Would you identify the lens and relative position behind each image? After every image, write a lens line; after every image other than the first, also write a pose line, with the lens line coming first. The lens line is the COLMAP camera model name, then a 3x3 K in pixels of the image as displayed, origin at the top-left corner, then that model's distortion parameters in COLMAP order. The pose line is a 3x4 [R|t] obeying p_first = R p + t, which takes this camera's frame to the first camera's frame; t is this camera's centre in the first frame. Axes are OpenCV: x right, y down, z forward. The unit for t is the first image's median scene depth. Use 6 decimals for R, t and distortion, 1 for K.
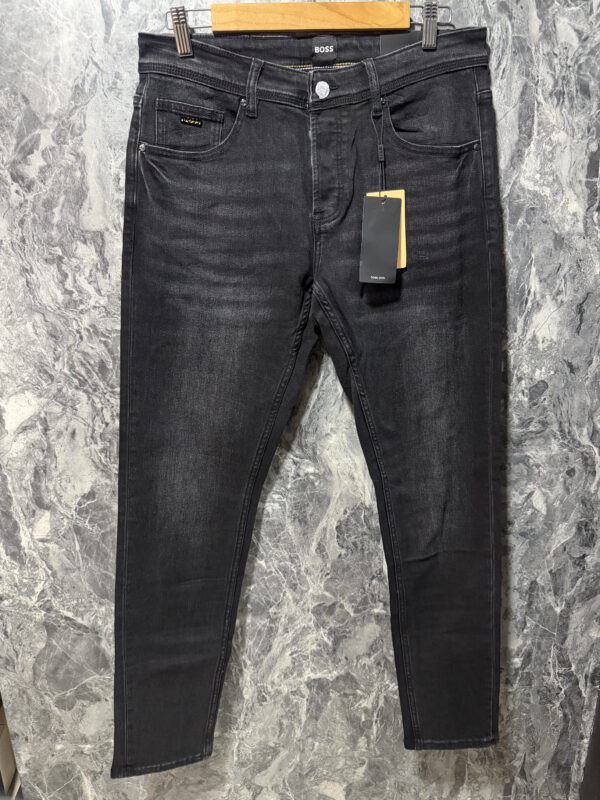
lens RADIAL K [[558.4, 0, 297.7], [0, 558.4, 399.8], [0, 0, 1]] dist [-0.012570, -0.003888]
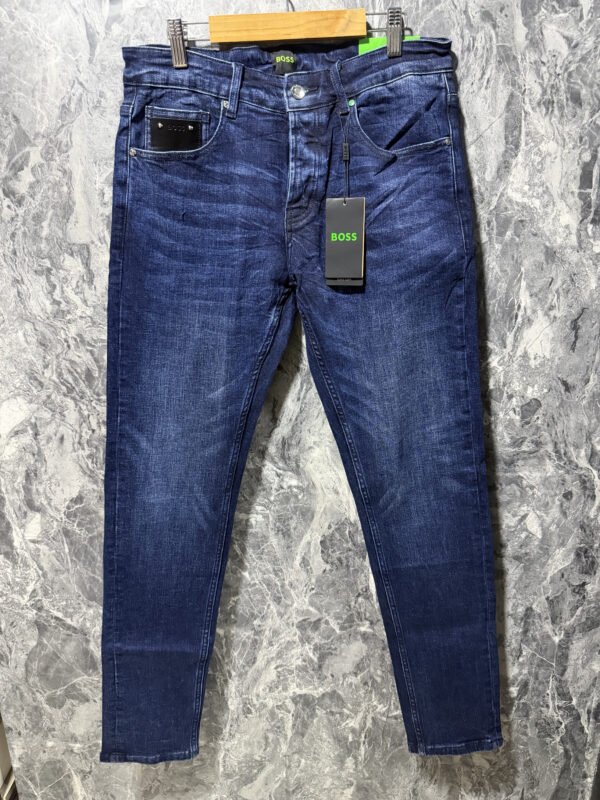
lens RADIAL K [[558.4, 0, 300.6], [0, 558.4, 400.6], [0, 0, 1]] dist [-0.012570, -0.003888]
pose [[0.996101, 0.024917, -0.084625, 0.122246], [-0.026262, 0.999545, -0.014819, -0.006764], [0.084217, 0.016984, 0.996303, 0.008149]]
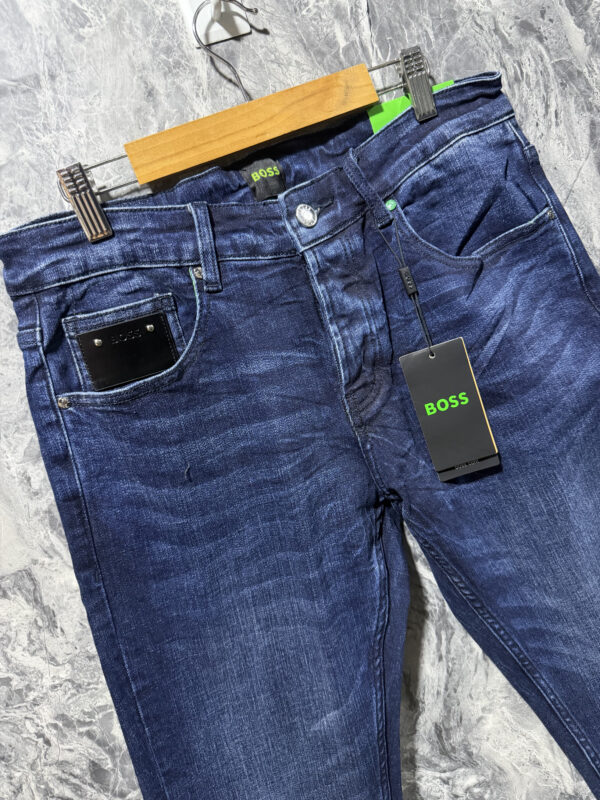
lens RADIAL K [[558.4, 0, 293.9], [0, 558.4, 398.8], [0, 0, 1]] dist [-0.012570, -0.003888]
pose [[0.940407, -0.335899, 0.052977, -0.054674], [0.340013, 0.931151, -0.131718, -0.265118], [-0.005086, 0.141881, 0.989871, 0.357138]]
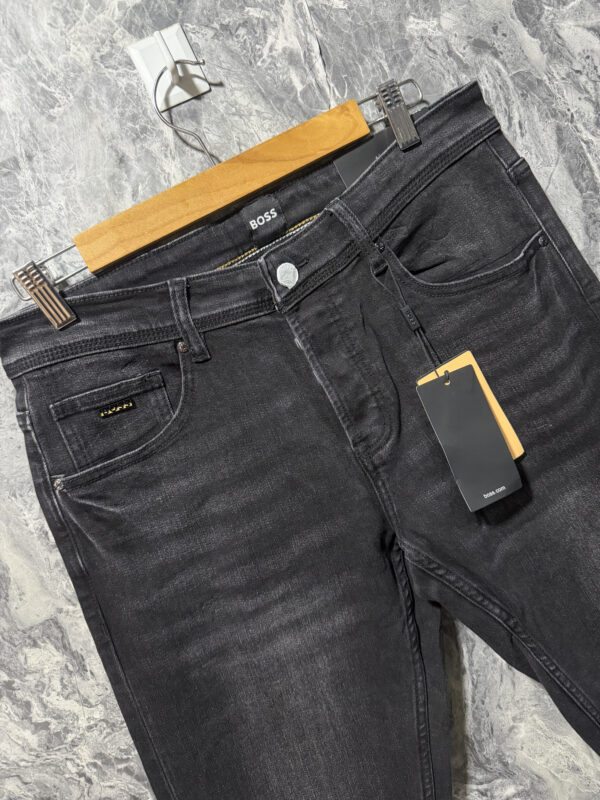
lens RADIAL K [[558.4, 0, 297.8], [0, 558.4, 402.4], [0, 0, 1]] dist [-0.012570, -0.003888]
pose [[0.903317, -0.428954, 0.003994, -0.007504], [0.423696, 0.890710, -0.164673, -0.267142], [0.067079, 0.150444, 0.986340, 0.337557]]
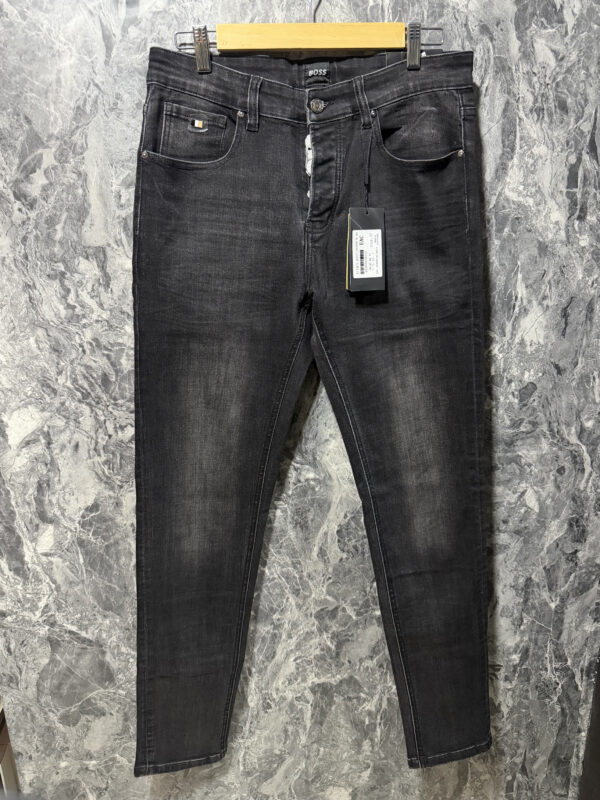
lens RADIAL K [[558.4, 0, 296.8], [0, 558.4, 399.4], [0, 0, 1]] dist [-0.012570, -0.003888]
pose [[0.999050, -0.026748, 0.034391, -0.035968], [0.027553, 0.999352, -0.023157, 0.009551], [-0.033749, 0.024082, 0.999140, -0.024477]]
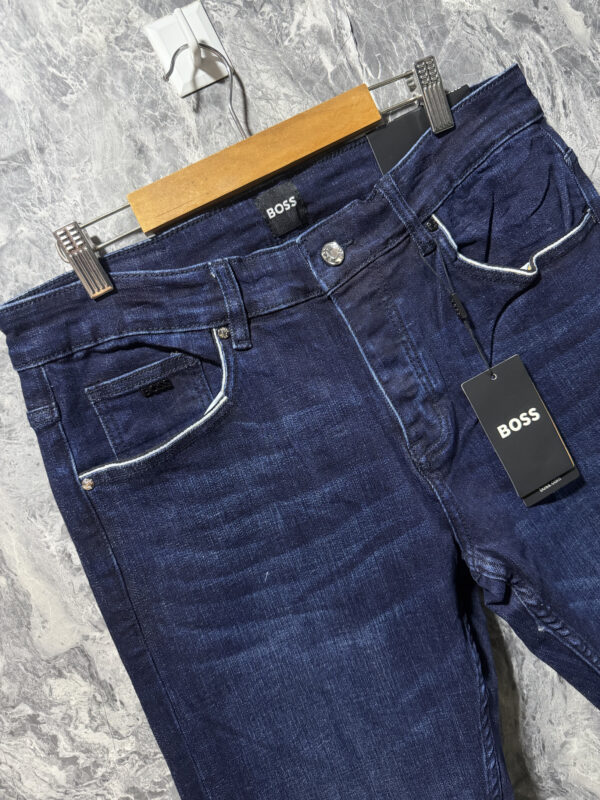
lens RADIAL K [[558.4, 0, 299.7], [0, 558.4, 402.0], [0, 0, 1]] dist [-0.012570, -0.003888]
pose [[0.892084, -0.451810, 0.007401, -0.036404], [0.447330, 0.880687, -0.155841, -0.297389], [0.063893, 0.142334, 0.987754, 0.371195]]
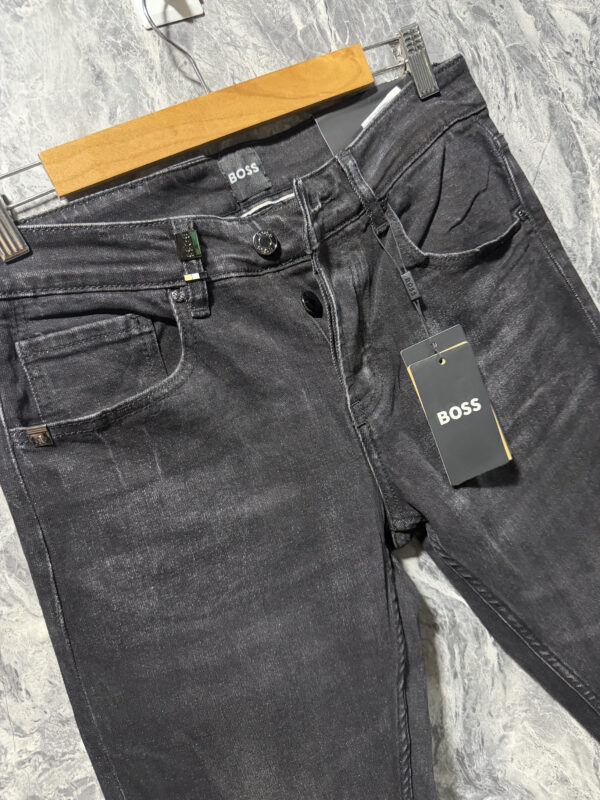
lens RADIAL K [[558.4, 0, 292.7], [0, 558.4, 400.7], [0, 0, 1]] dist [-0.012570, -0.003888]
pose [[0.901039, -0.401707, 0.163585, -0.094921], [0.426126, 0.890202, -0.161114, -0.250854], [-0.080903, 0.214878, 0.973284, 0.411689]]
